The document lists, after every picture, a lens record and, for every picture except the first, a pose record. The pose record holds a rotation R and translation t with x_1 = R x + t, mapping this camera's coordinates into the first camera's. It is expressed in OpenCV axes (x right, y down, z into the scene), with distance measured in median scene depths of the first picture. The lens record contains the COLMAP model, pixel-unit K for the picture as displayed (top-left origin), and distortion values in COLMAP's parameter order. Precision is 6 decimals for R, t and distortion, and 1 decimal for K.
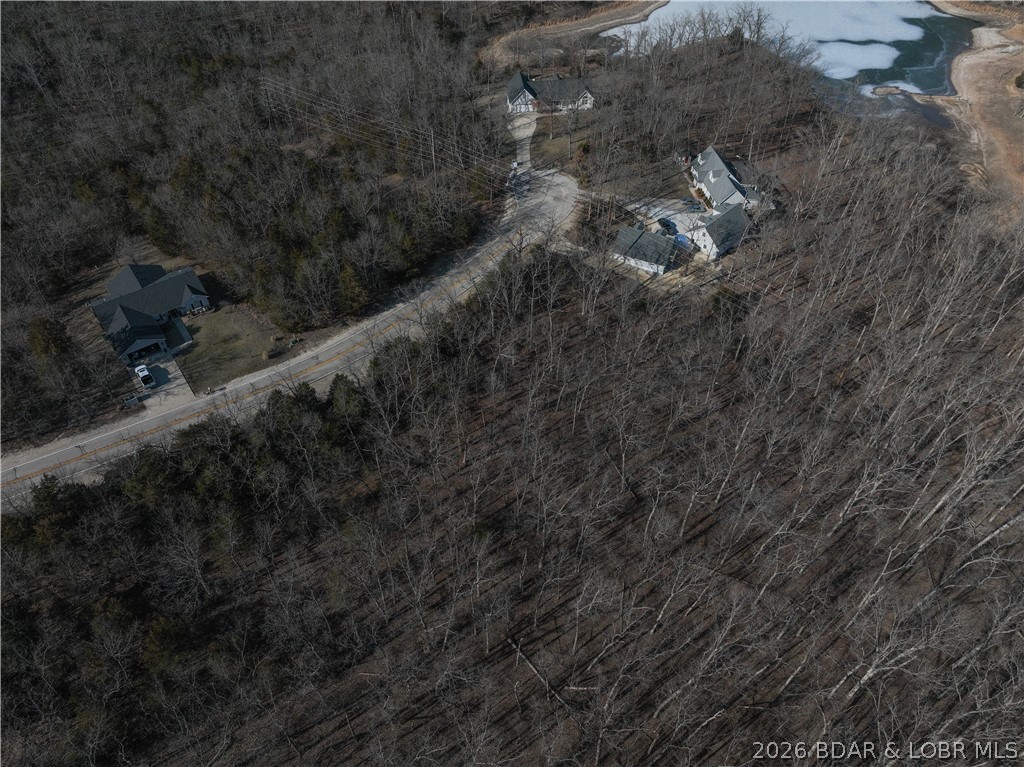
lens RADIAL K [[712.3, 0, 521.6], [0, 712.3, 382.5], [0, 0, 1]] dist [-0.004026, 0.009042]
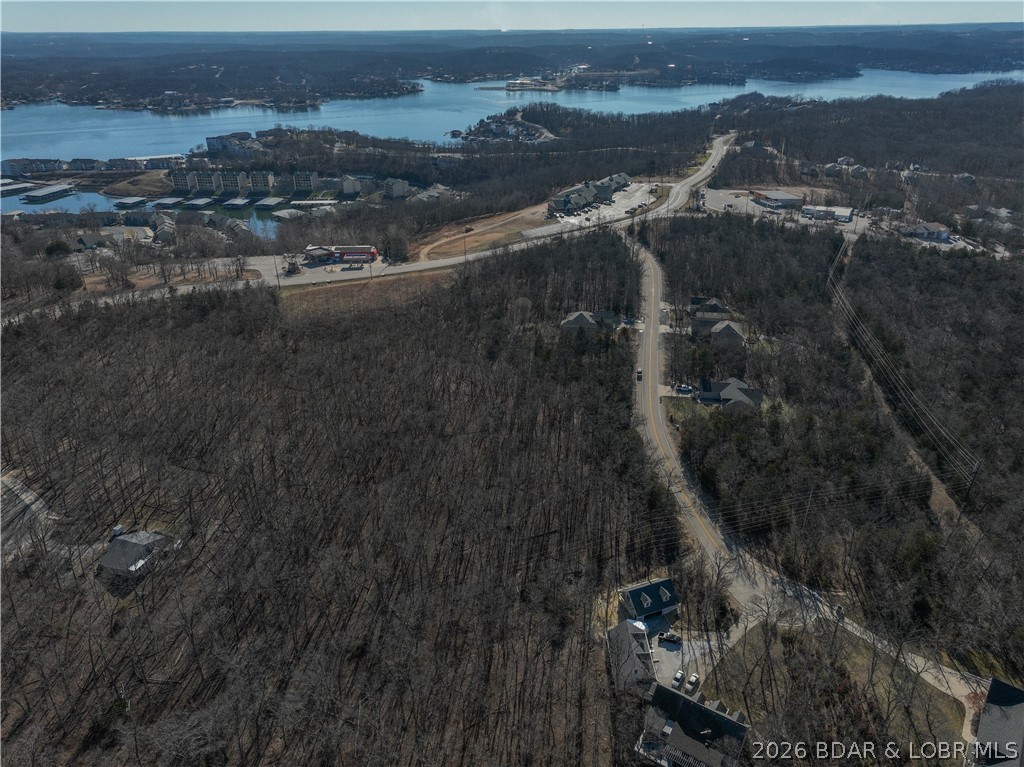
lens RADIAL K [[712.3, 0, 521.6], [0, 712.3, 382.5], [0, 0, 1]] dist [-0.004026, 0.009042]
pose [[-0.691074, 0.320516, -0.647832, 0.867370], [-0.532620, 0.380075, 0.756214, -0.990218], [0.488603, 0.867648, -0.091947, 0.665336]]
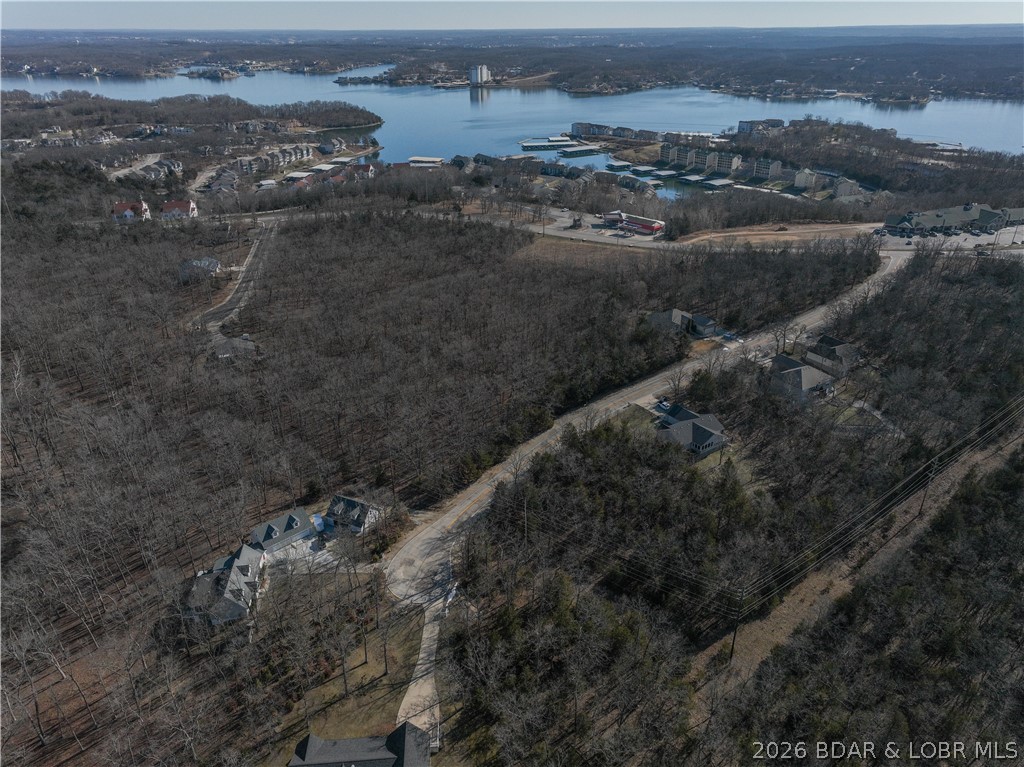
lens RADIAL K [[712.3, 0, 521.6], [0, 712.3, 382.5], [0, 0, 1]] dist [-0.004026, 0.009042]
pose [[-0.999416, -0.015464, 0.030463, -0.139925], [0.025085, 0.273146, 0.961645, -1.335057], [-0.023191, 0.961848, -0.272599, 1.040587]]
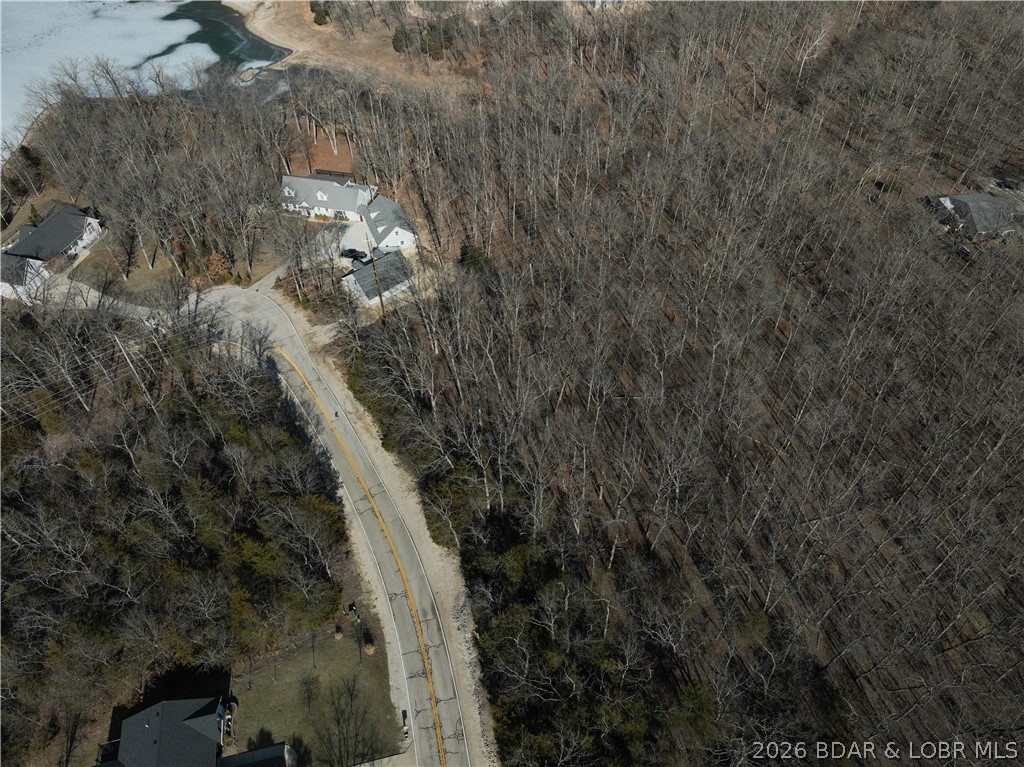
lens RADIAL K [[712.3, 0, 521.6], [0, 712.3, 382.5], [0, 0, 1]] dist [-0.004026, 0.009042]
pose [[0.381942, -0.685533, 0.619810, -0.411303], [0.684357, 0.660513, 0.308835, -0.242862], [-0.621109, 0.306215, 0.721426, 0.223780]]
